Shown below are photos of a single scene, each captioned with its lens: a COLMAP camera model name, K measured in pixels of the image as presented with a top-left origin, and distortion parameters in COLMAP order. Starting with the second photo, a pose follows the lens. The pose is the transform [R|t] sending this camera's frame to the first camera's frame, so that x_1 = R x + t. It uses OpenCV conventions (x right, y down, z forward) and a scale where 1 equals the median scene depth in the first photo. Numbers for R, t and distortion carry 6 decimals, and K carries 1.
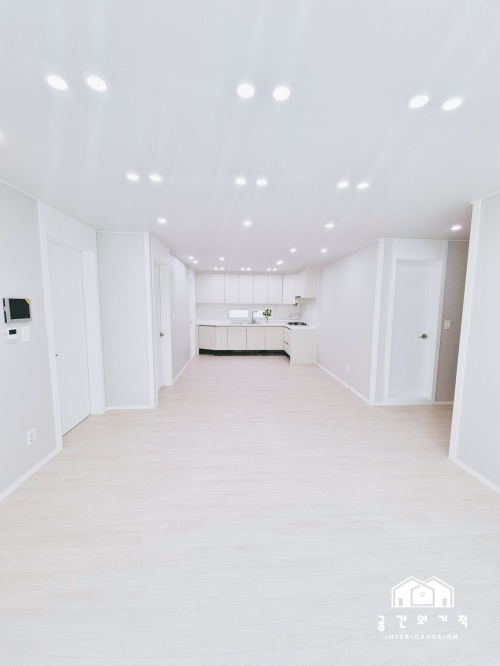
lens RADIAL K [[271.3, 0, 248.9], [0, 271.3, 333.1], [0, 0, 1]] dist [0.004463, -0.000802]
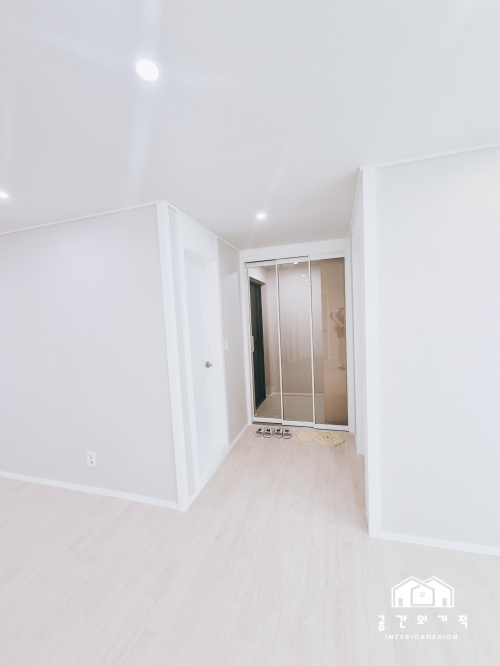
lens RADIAL K [[271.3, 0, 250.6], [0, 271.3, 335.0], [0, 0, 1]] dist [0.004463, -0.000802]
pose [[0.343398, -0.099664, 0.933887, 0.022577], [0.156357, 0.986544, 0.047790, -0.082701], [-0.926083, 0.129608, 0.354361, 0.638576]]
